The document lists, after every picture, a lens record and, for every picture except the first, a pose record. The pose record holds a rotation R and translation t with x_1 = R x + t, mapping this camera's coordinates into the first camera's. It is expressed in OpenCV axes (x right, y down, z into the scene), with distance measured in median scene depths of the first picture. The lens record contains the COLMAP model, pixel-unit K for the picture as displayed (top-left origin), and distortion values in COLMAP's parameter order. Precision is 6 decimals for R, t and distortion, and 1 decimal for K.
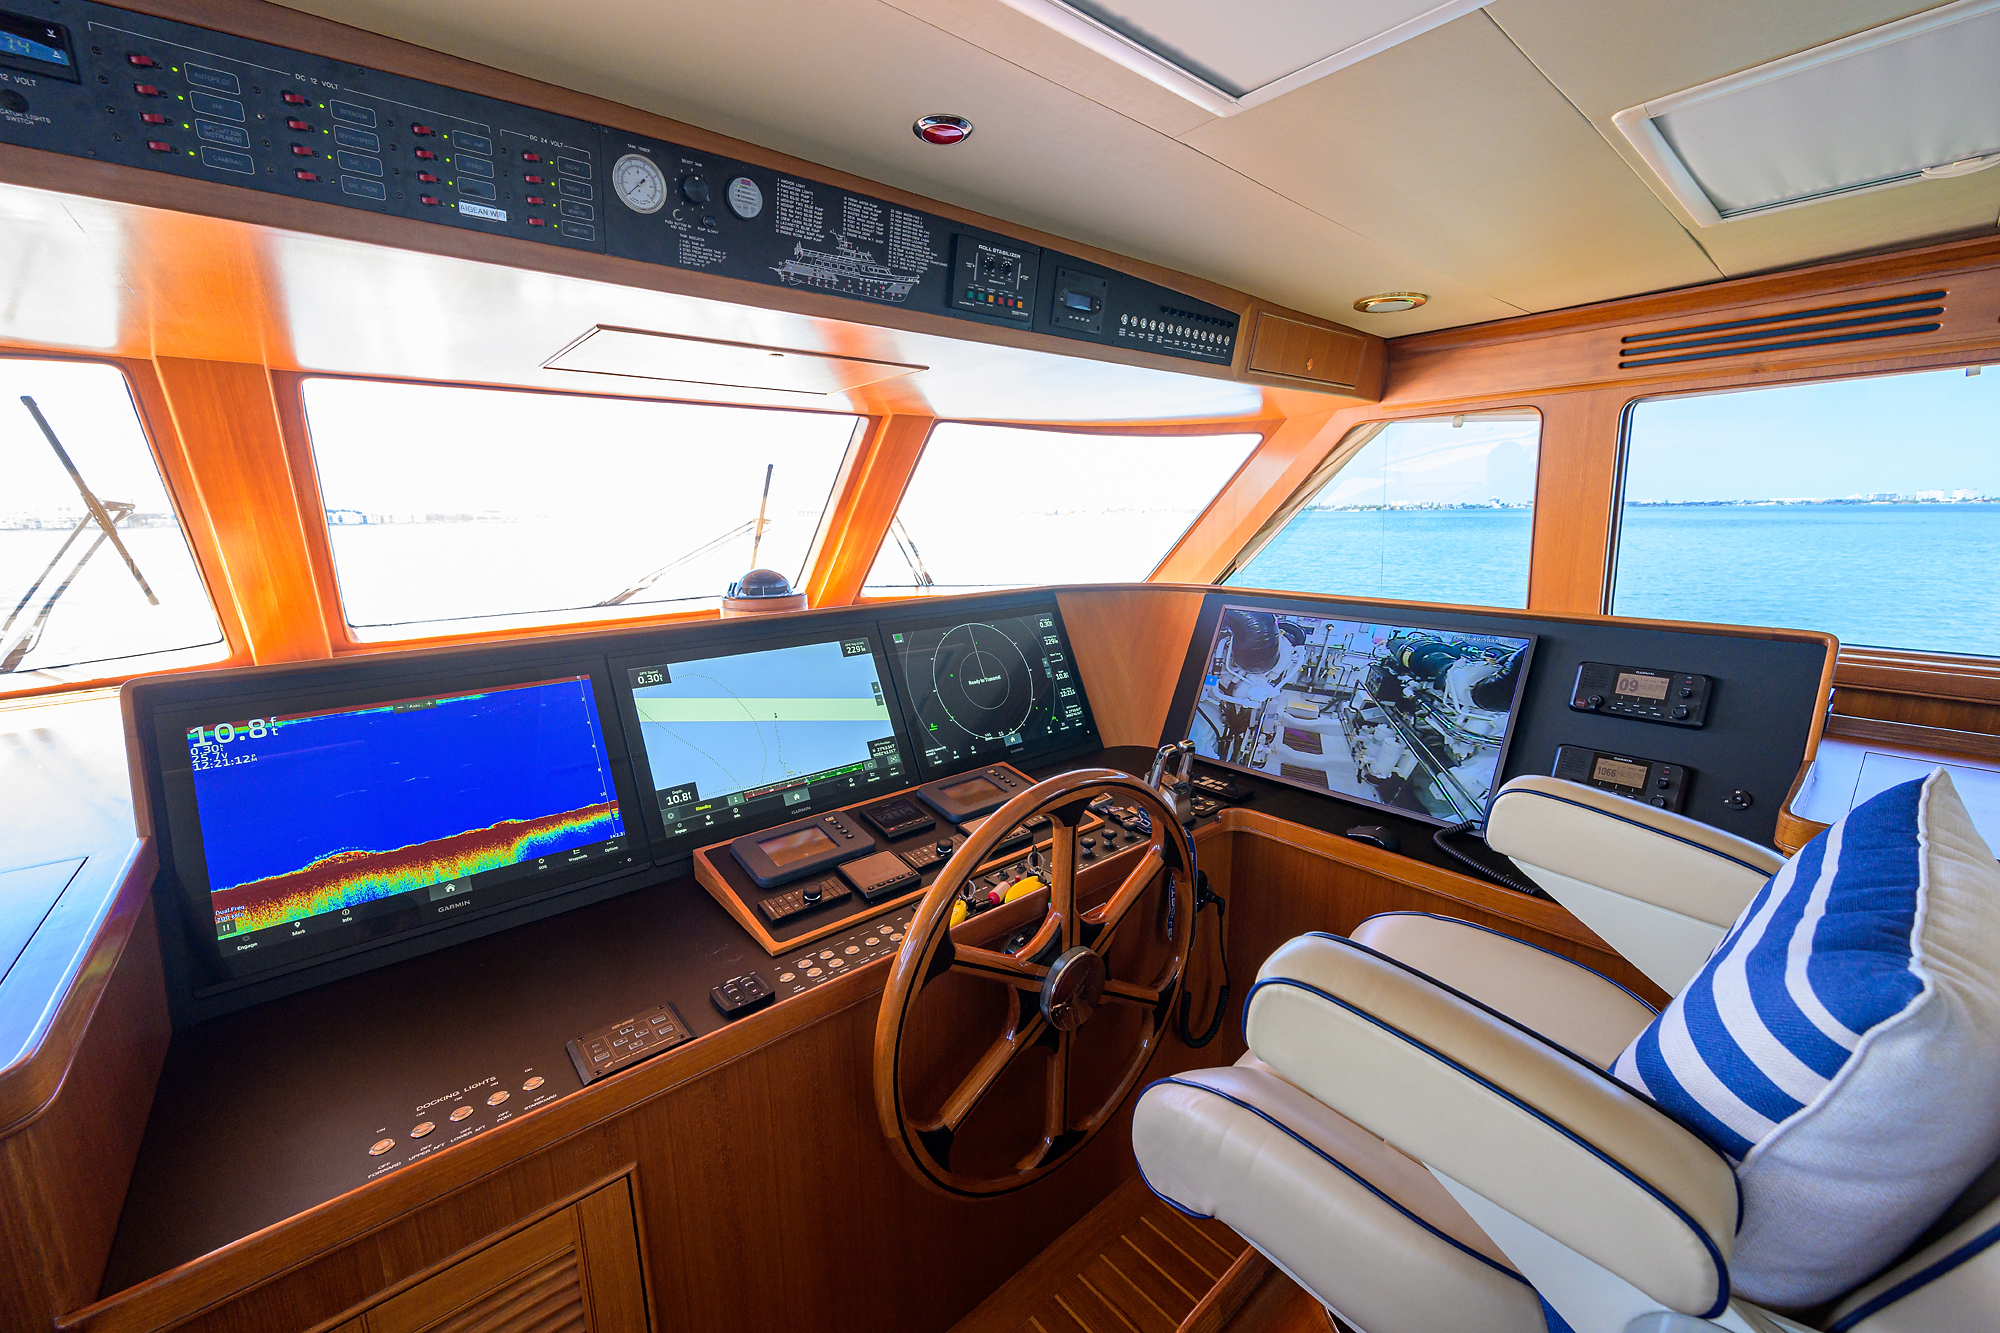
lens RADIAL K [[783.1, 0, 1003.6], [0, 783.1, 667.9], [0, 0, 1]] dist [-0.000288, 0.000325]
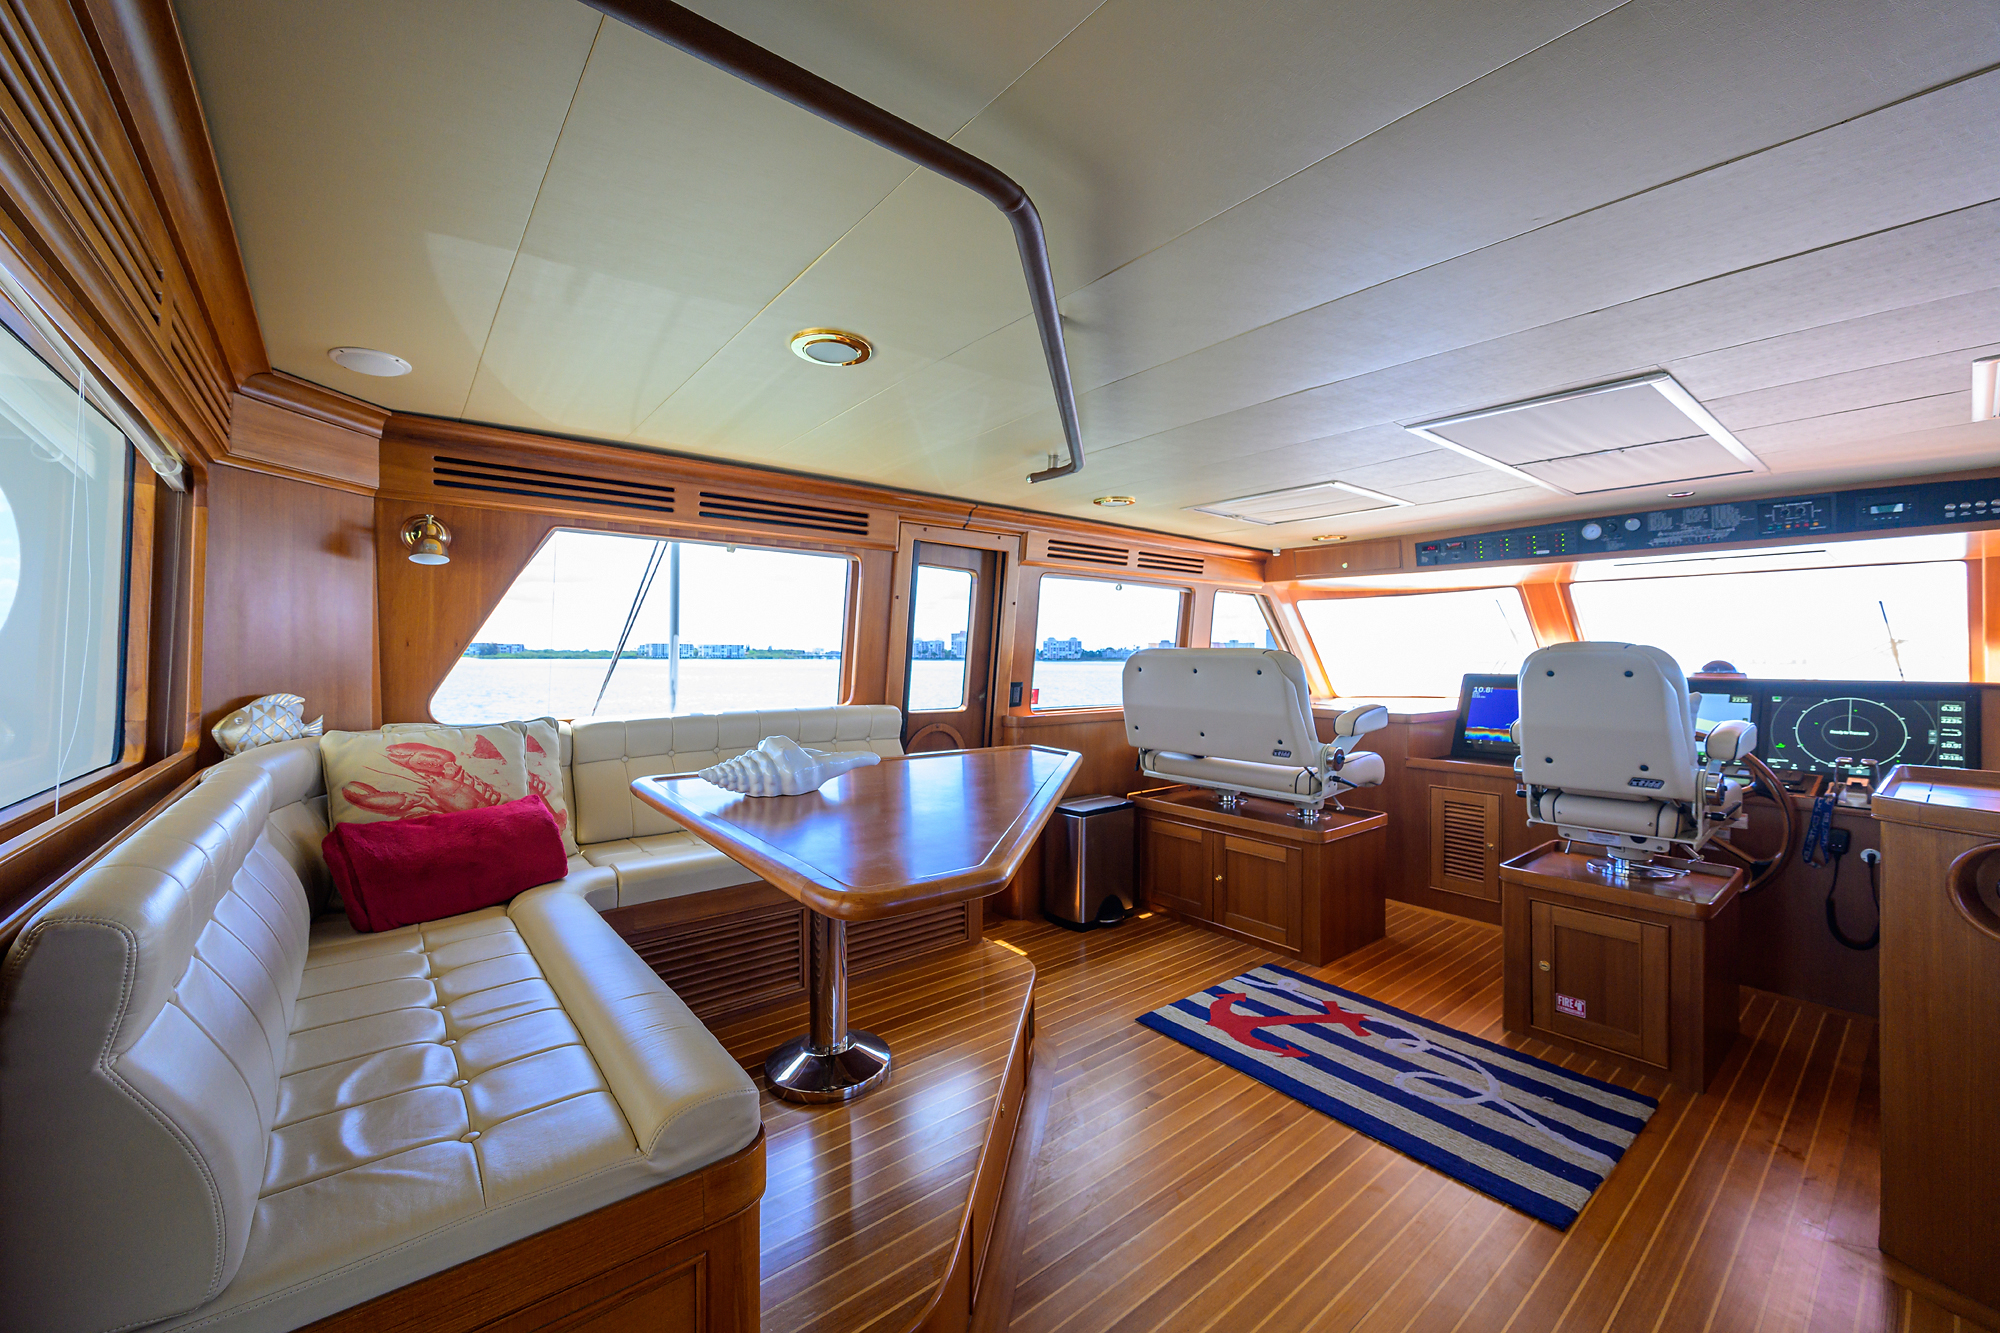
lens RADIAL K [[783.1, 0, 997.4], [0, 783.1, 655.0], [0, 0, 1]] dist [-0.000288, 0.000325]
pose [[-0.031536, 0.014224, -0.999401, 1.967307], [-0.202095, 0.979155, 0.020313, 0.216316], [0.978858, 0.202615, -0.028004, -0.835882]]
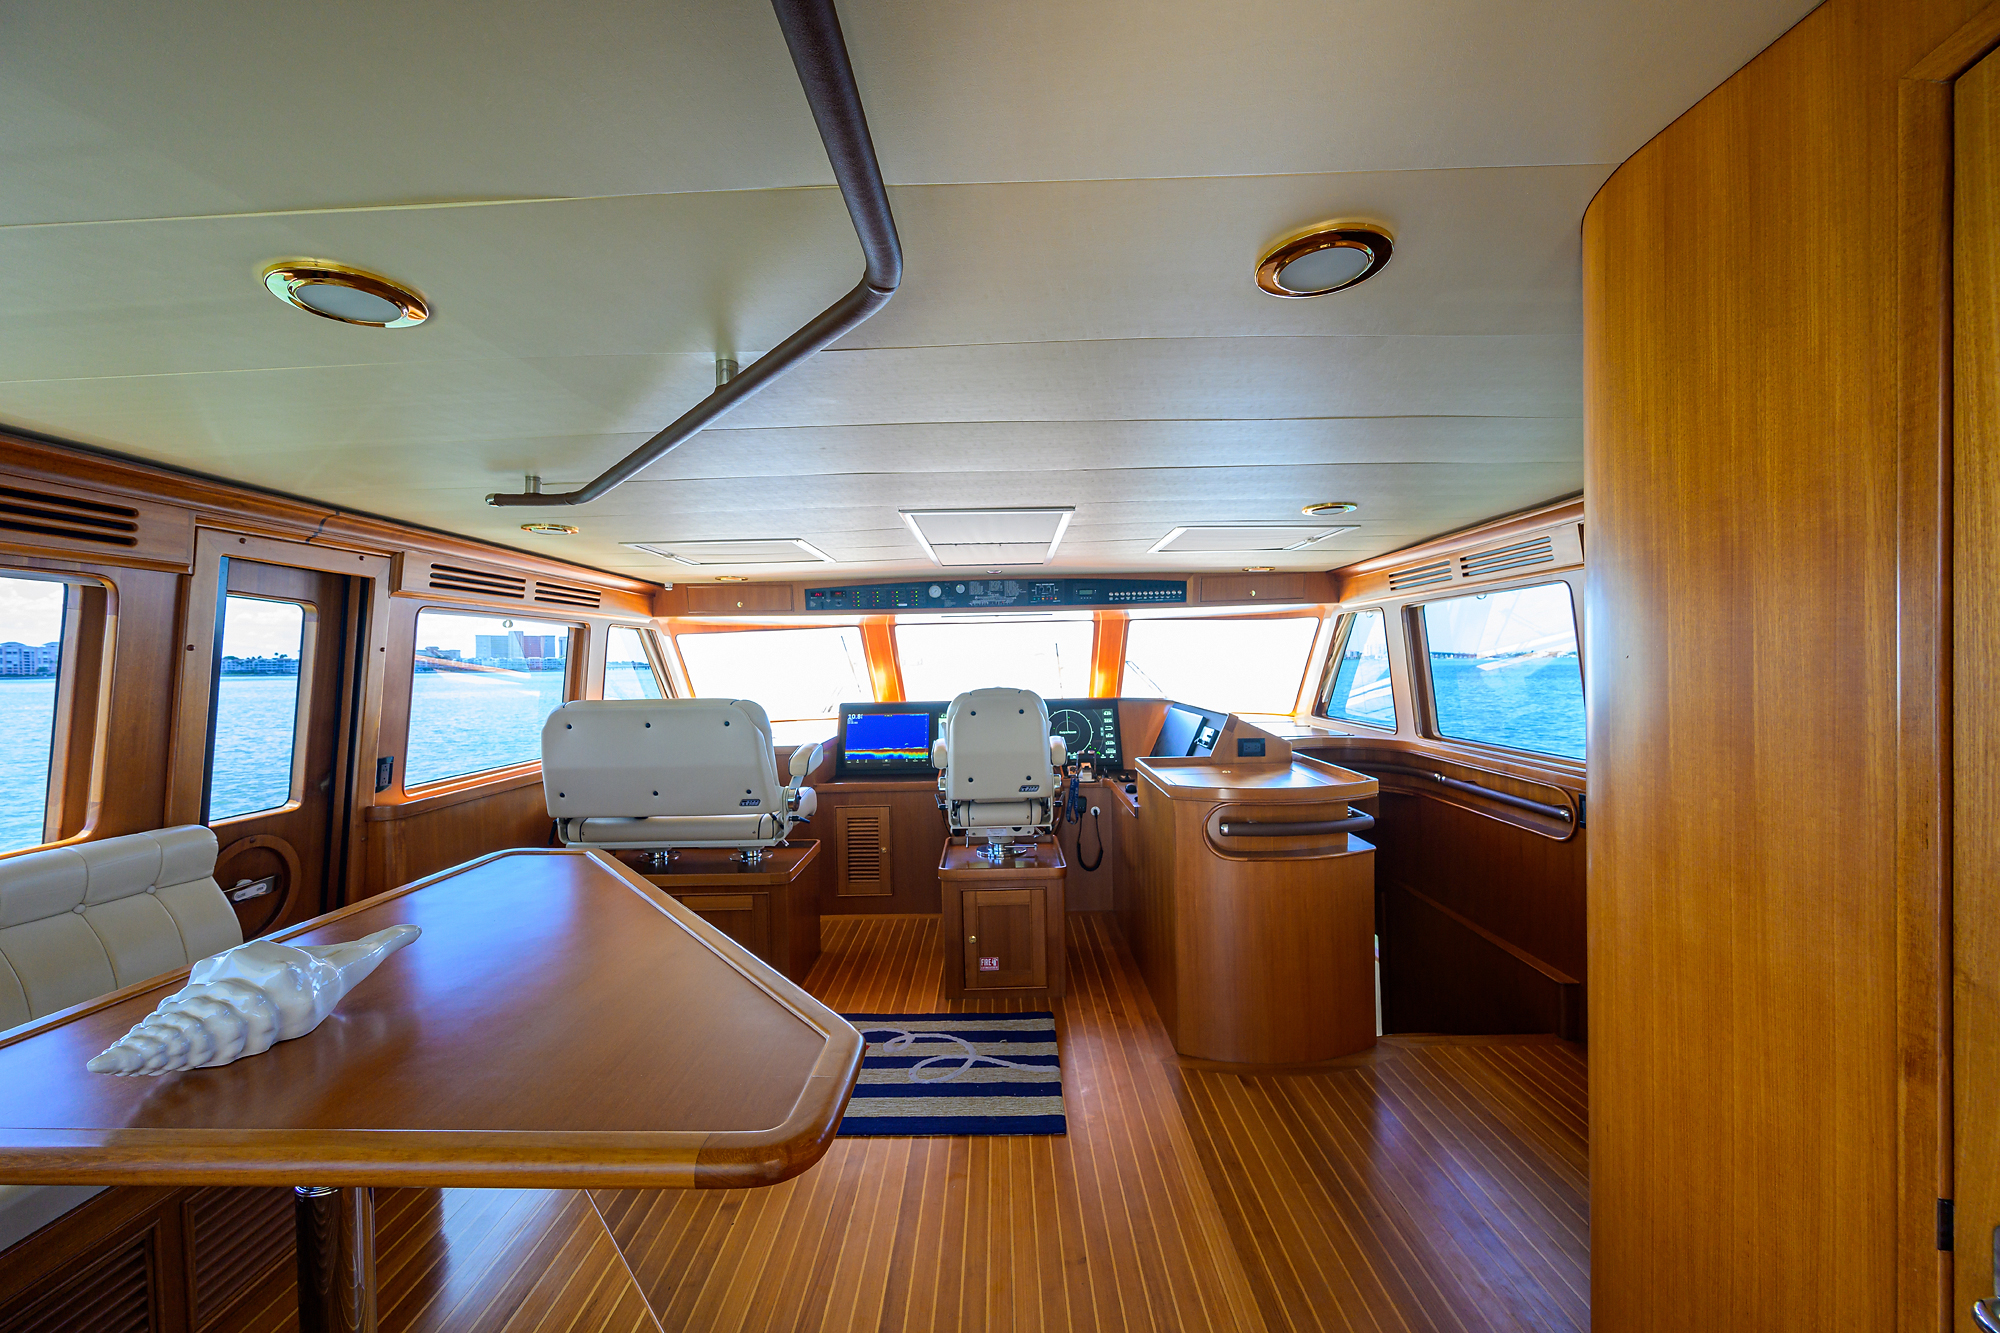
lens RADIAL K [[783.1, 0, 994.4], [0, 783.1, 671.4], [0, 0, 1]] dist [-0.000288, 0.000325]
pose [[0.753463, 0.007990, -0.657442, 1.742977], [-0.121142, 0.984494, -0.126871, 0.204418], [0.646234, 0.175237, 0.742748, -1.262319]]
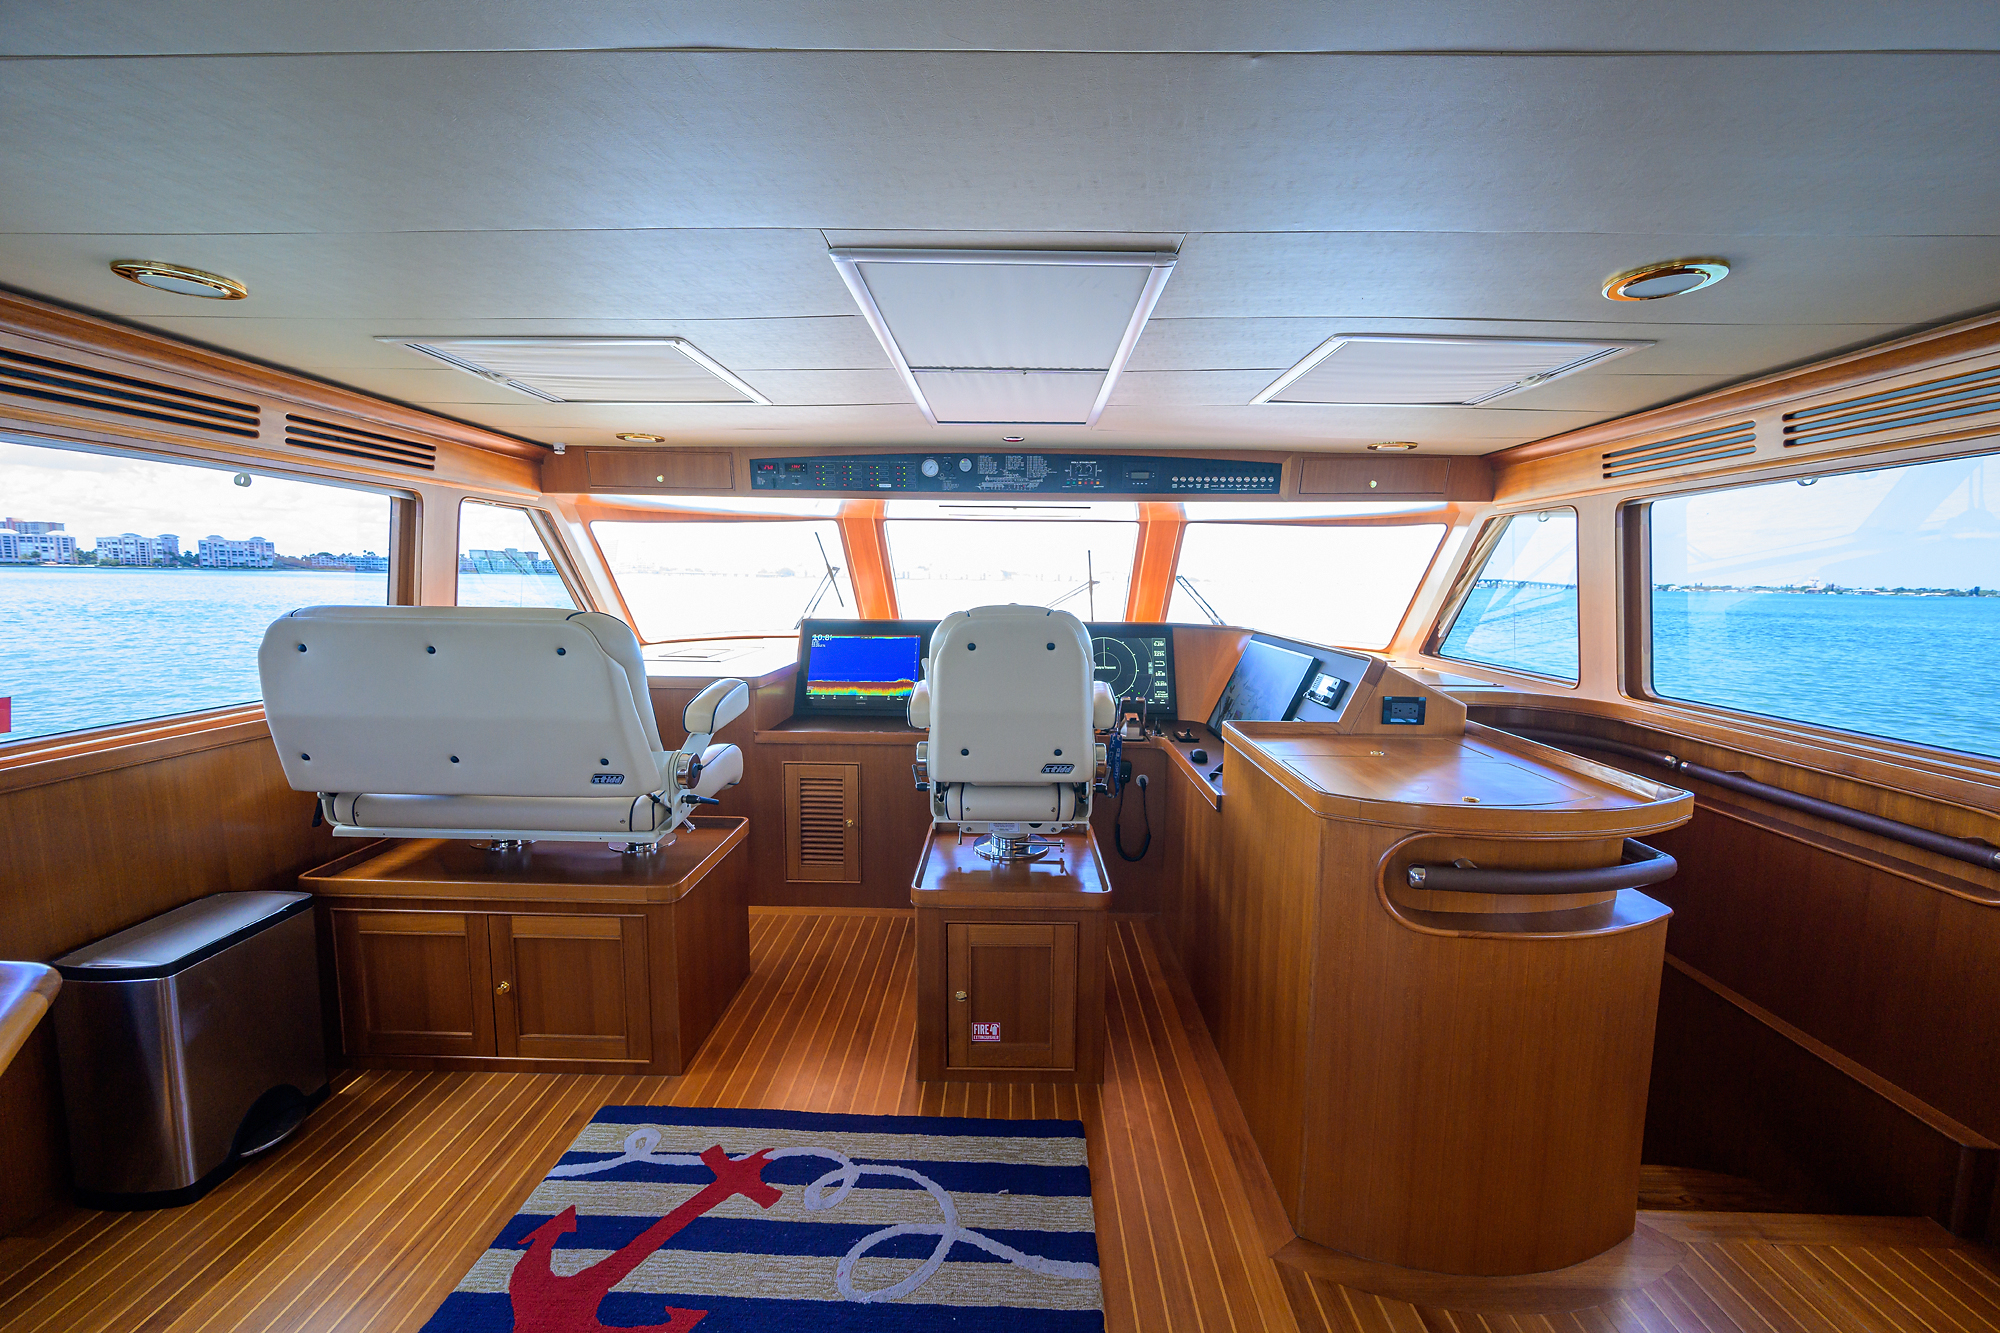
lens RADIAL K [[783.1, 0, 1000.9], [0, 783.1, 662.7], [0, 0, 1]] dist [-0.000288, 0.000325]
pose [[0.745637, 0.095281, -0.659505, 1.237270], [-0.153085, 0.987746, -0.030374, 0.119101], [0.648530, 0.123608, 0.751086, -0.685921]]
